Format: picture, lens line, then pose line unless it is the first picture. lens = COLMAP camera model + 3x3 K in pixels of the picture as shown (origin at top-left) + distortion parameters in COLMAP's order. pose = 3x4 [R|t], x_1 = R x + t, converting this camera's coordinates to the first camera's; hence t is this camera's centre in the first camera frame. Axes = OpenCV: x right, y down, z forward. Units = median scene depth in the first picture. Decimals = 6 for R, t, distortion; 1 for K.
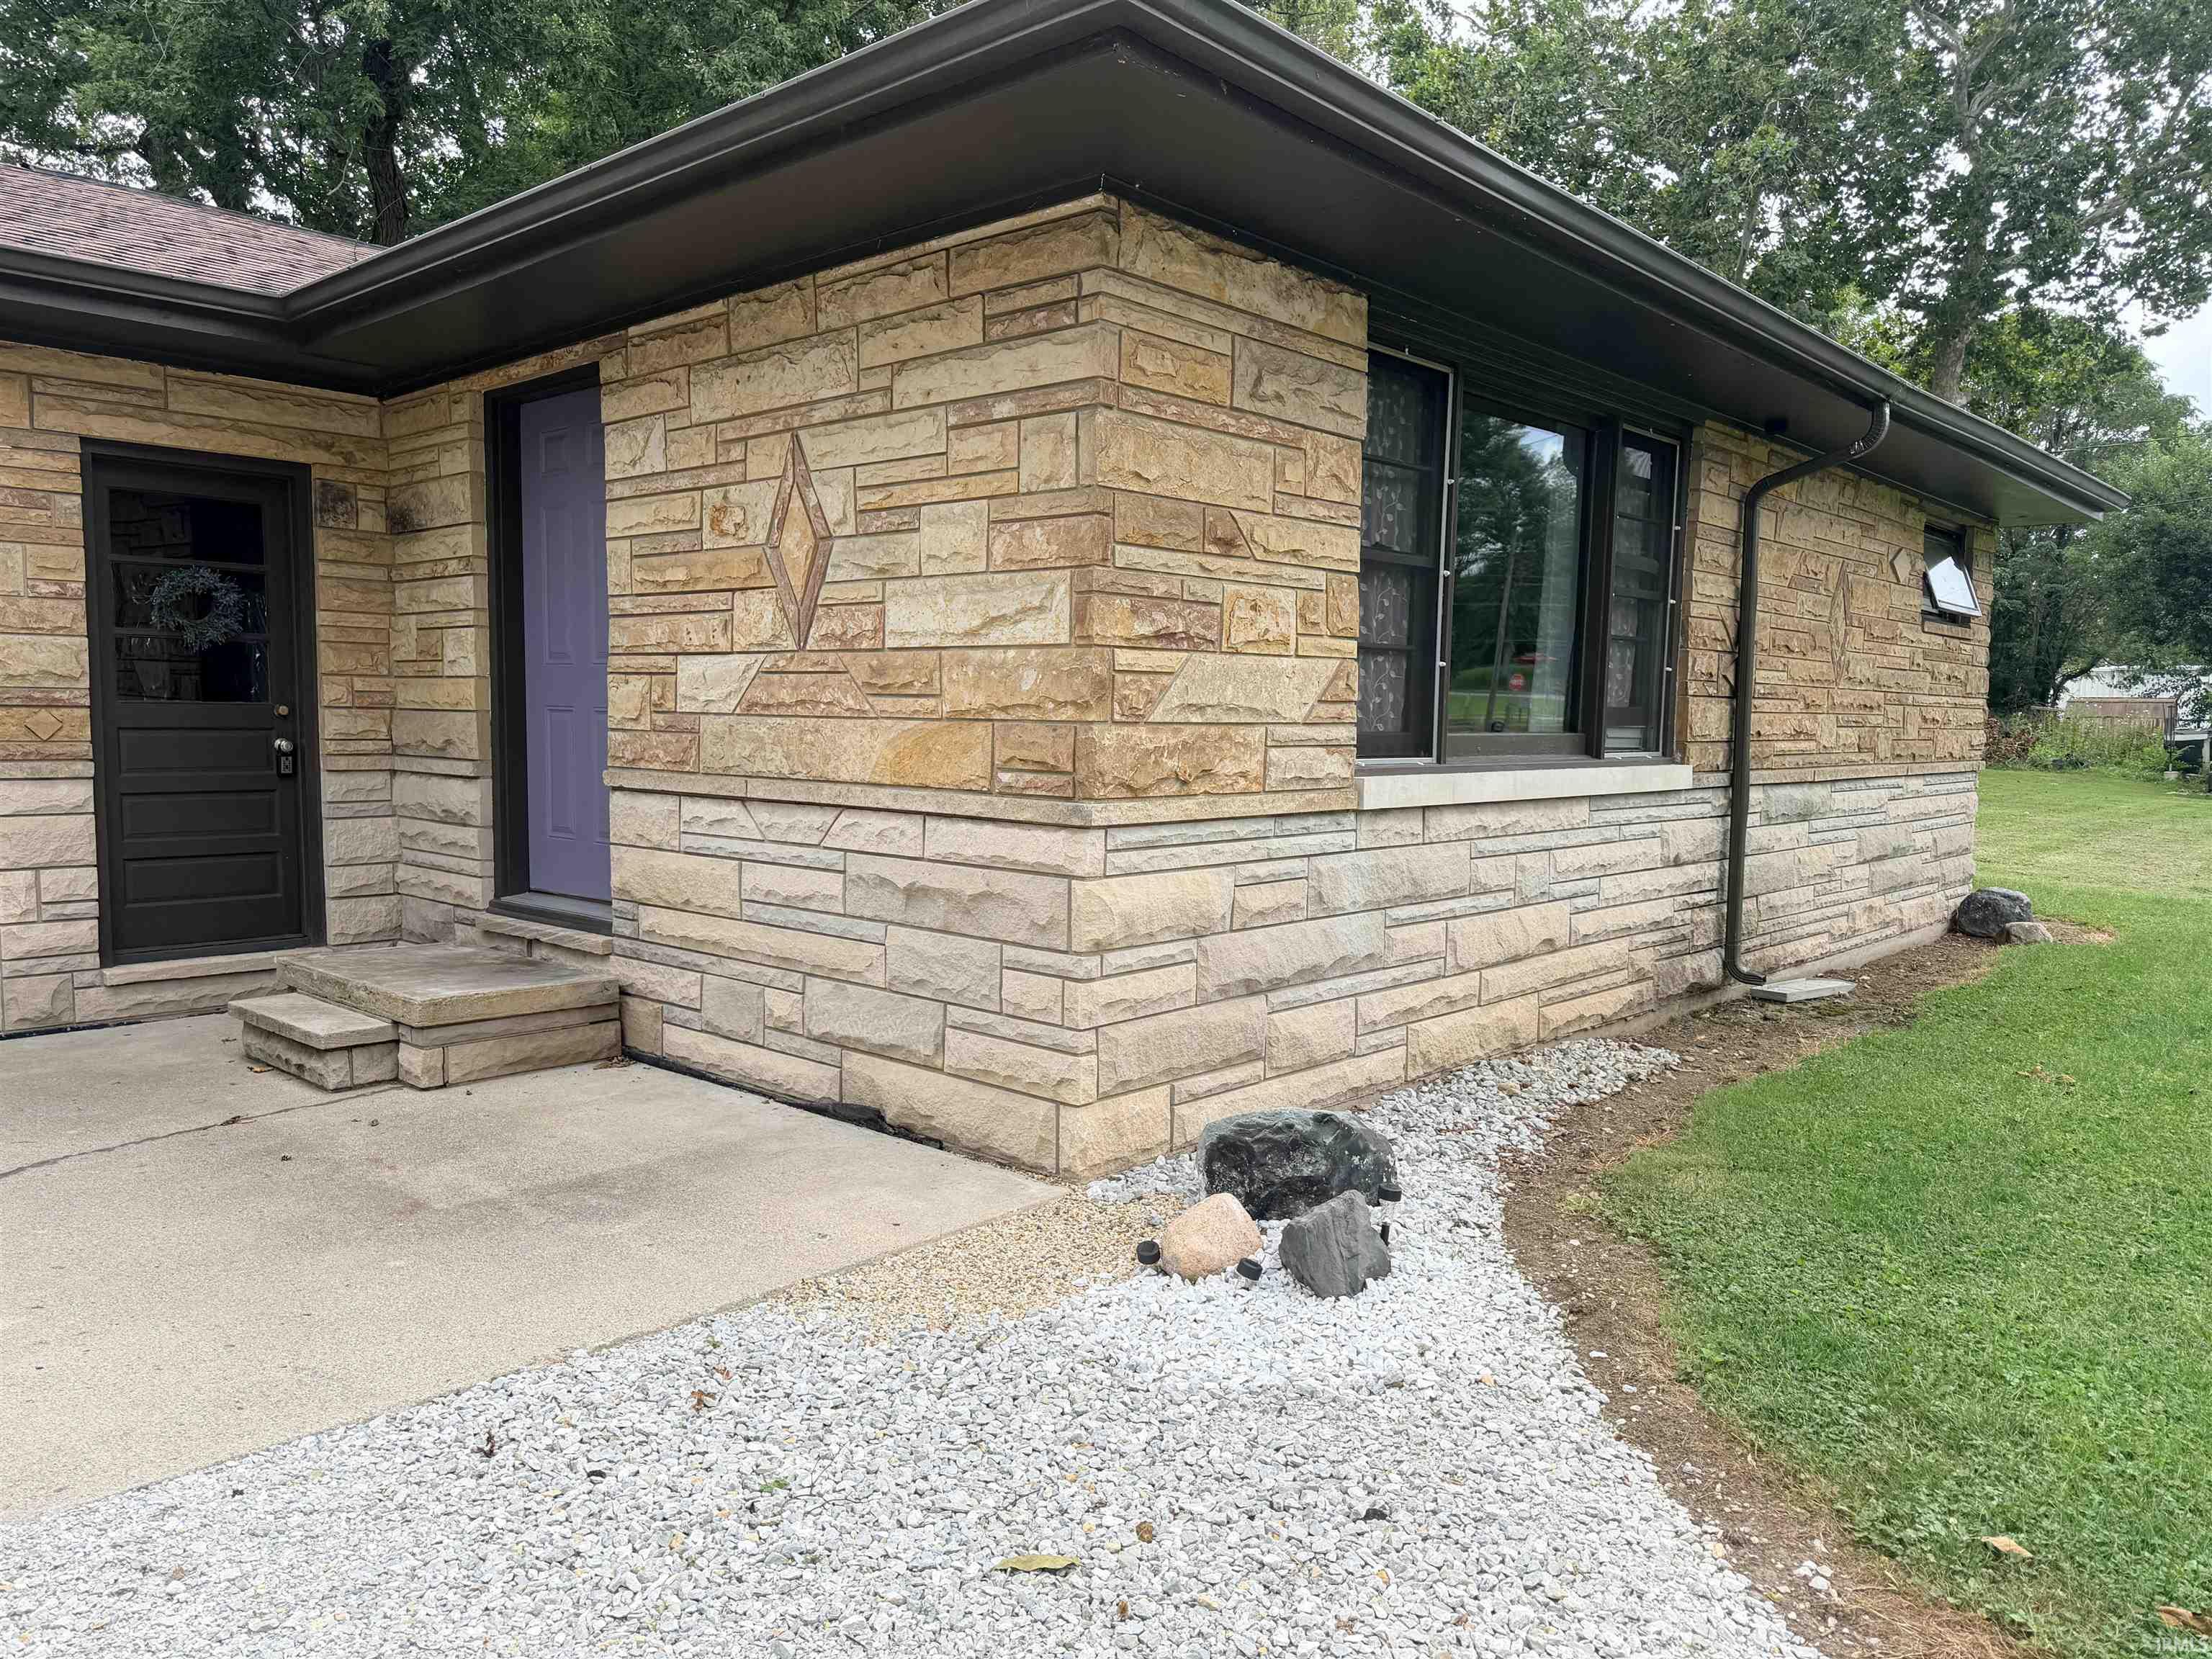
lens RADIAL K [[1546.8, 0, 1077.8], [0, 1546.8, 830.7], [0, 0, 1]] dist [0.061133, -0.074609]
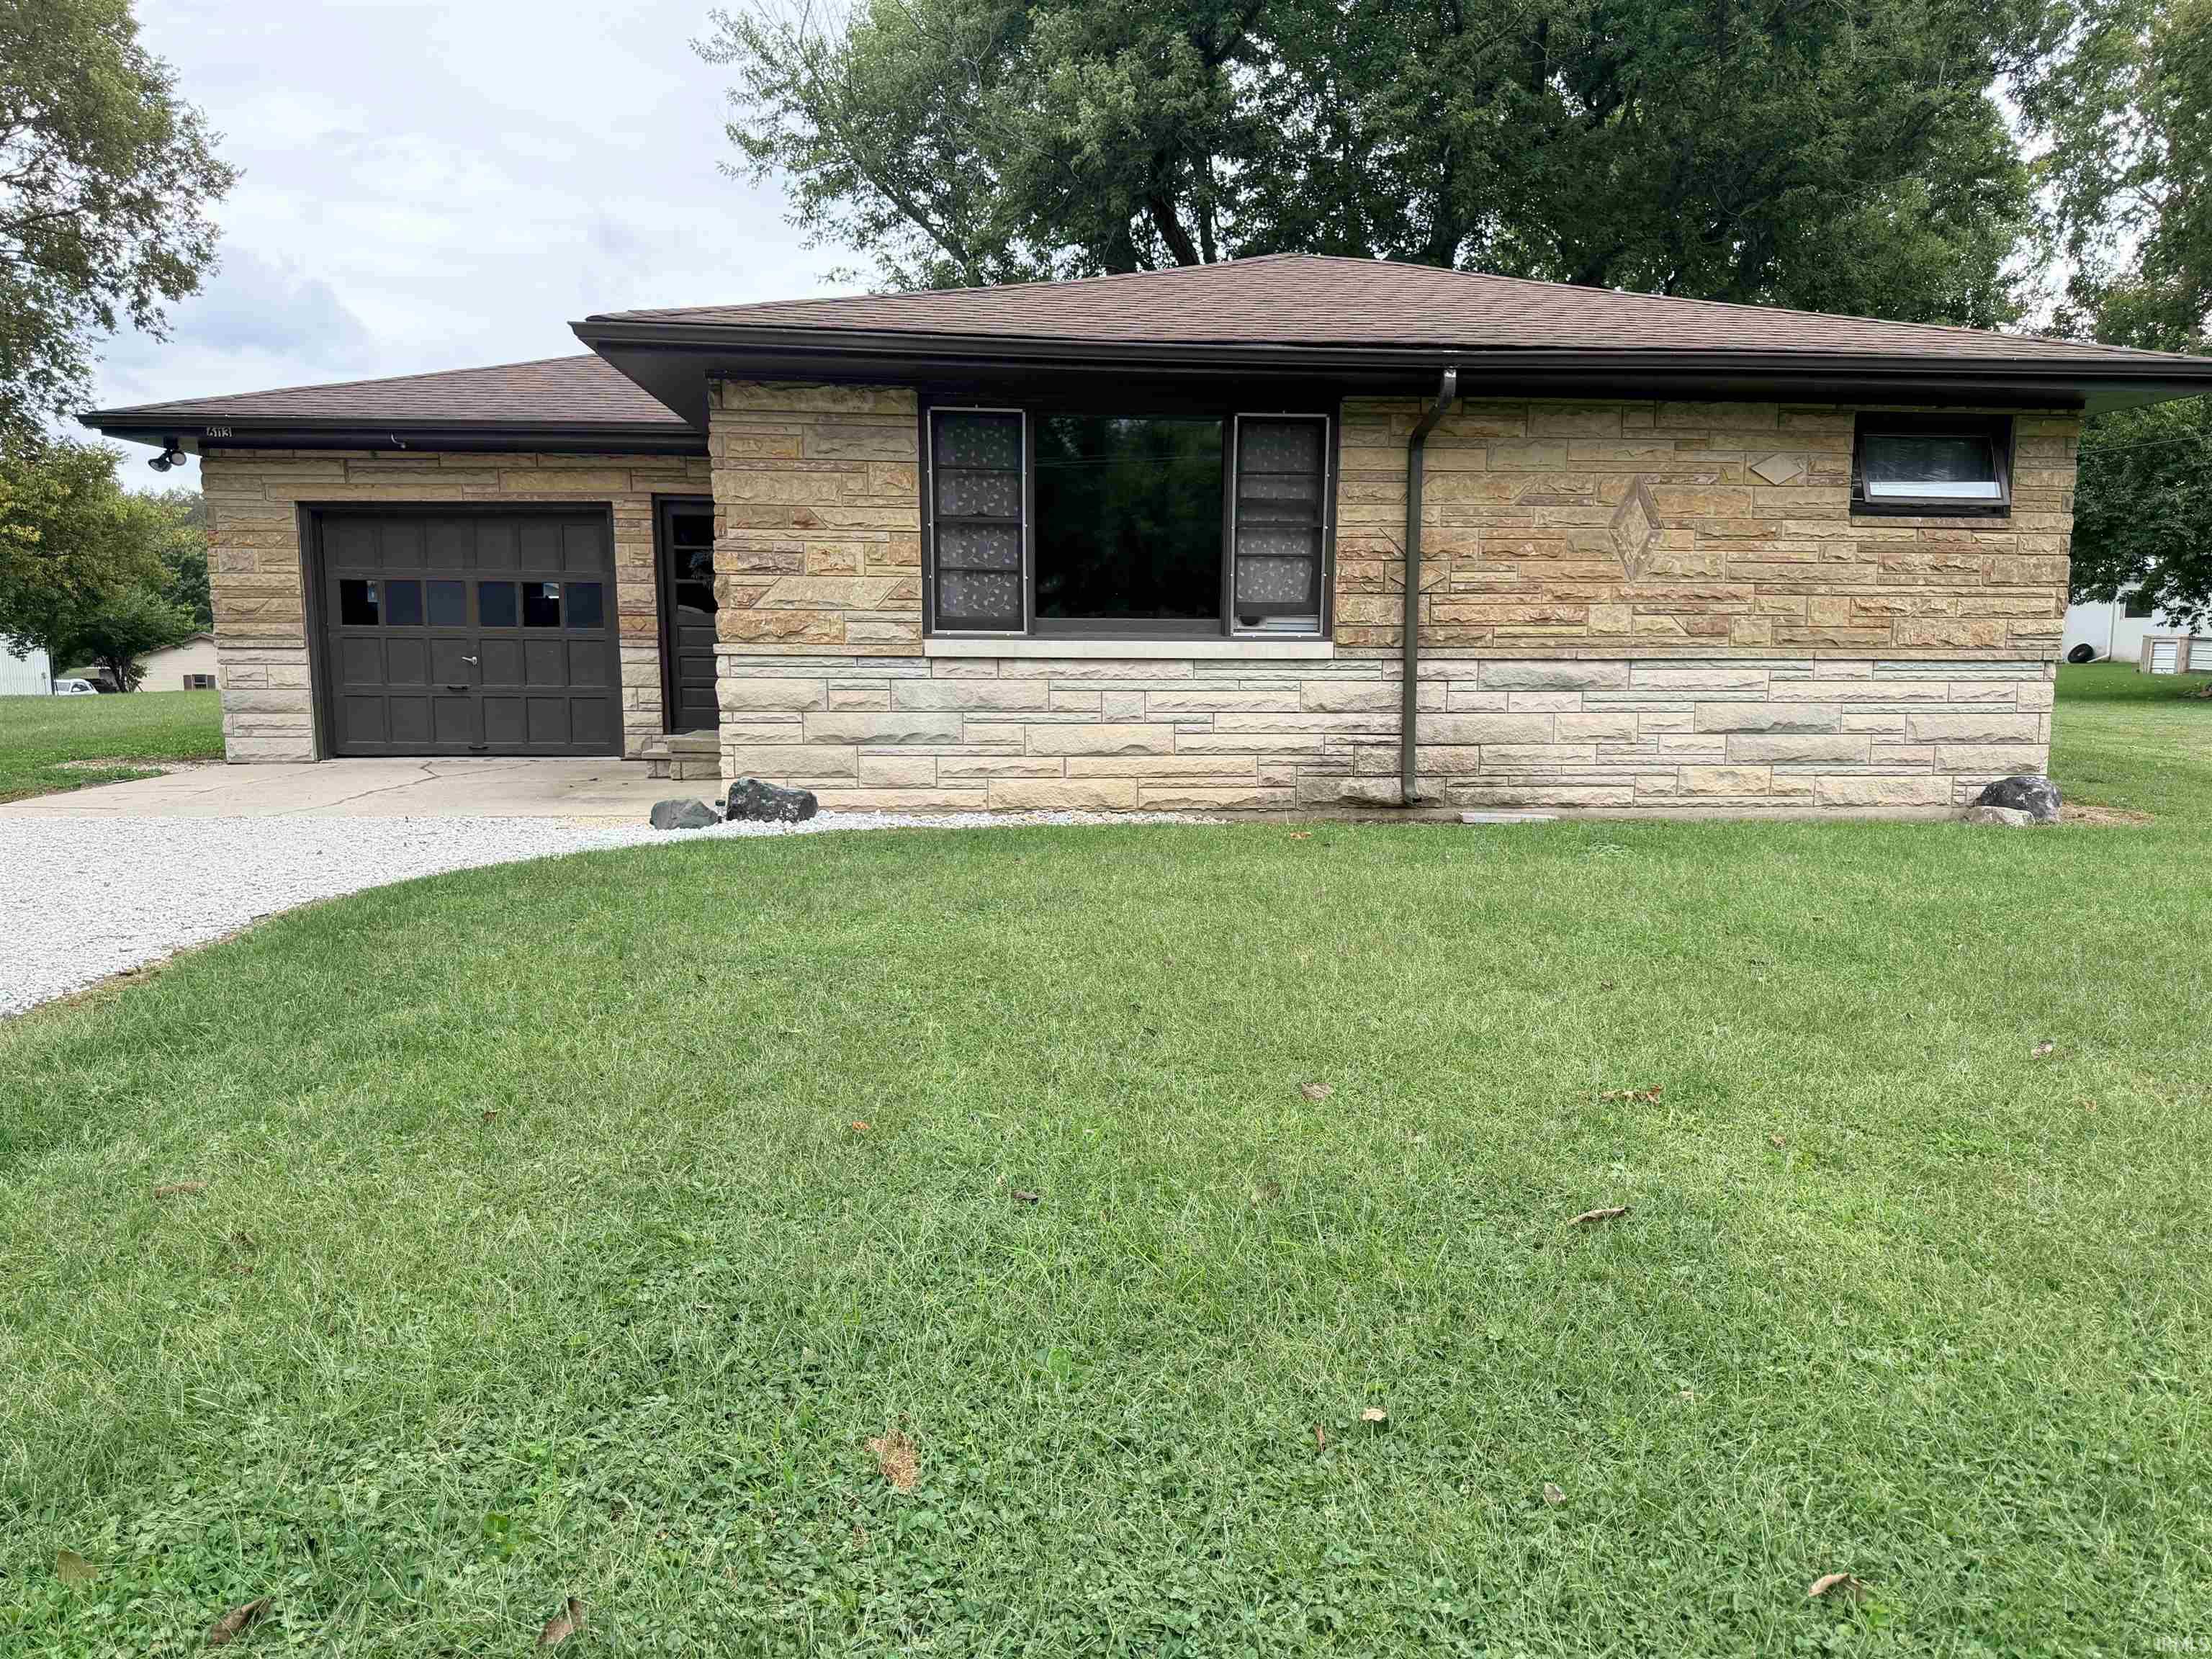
lens RADIAL K [[1546.8, 0, 1104.1], [0, 1546.8, 833.5], [0, 0, 1]] dist [0.061133, -0.074609]
pose [[0.739467, 0.077425, -0.668725, 1.482620], [-0.046969, 0.996877, 0.063481, 0.065819], [0.671552, -0.015533, 0.740795, -0.244357]]
